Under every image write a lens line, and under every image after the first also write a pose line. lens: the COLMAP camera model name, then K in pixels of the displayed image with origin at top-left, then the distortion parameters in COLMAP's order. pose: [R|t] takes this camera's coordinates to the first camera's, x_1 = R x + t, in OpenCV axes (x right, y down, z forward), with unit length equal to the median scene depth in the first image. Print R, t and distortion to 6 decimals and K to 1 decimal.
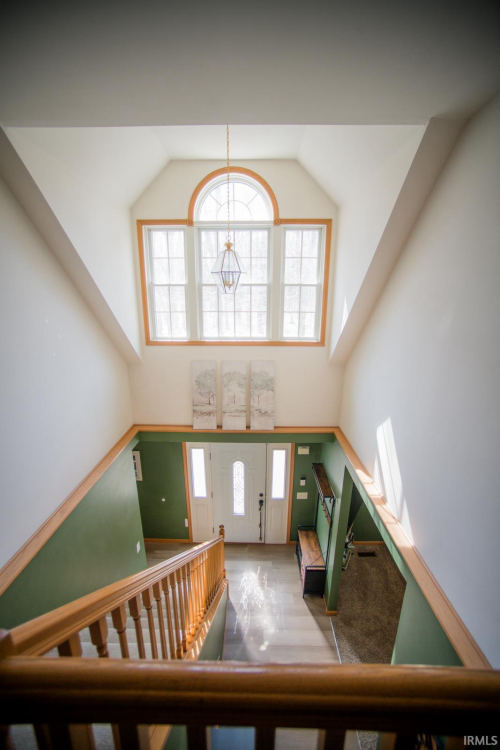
lens RADIAL K [[303.0, 0, 248.5], [0, 303.0, 371.8], [0, 0, 1]] dist [-0.026834, 0.001457]
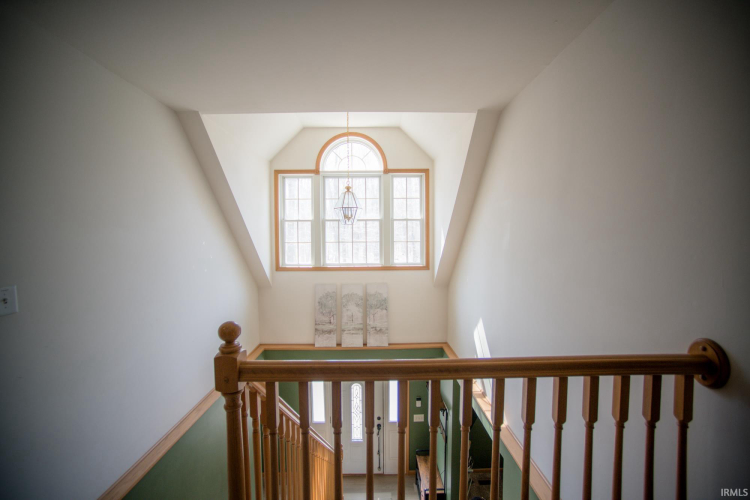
lens RADIAL K [[303.0, 0, 376.0], [0, 303.0, 246.1], [0, 0, 1]] dist [-0.026834, 0.001457]
pose [[0.999357, -0.011118, 0.034079, 0.005293], [0.018296, 0.975732, -0.218200, 0.077135], [-0.030826, 0.218684, 0.975309, -0.154205]]
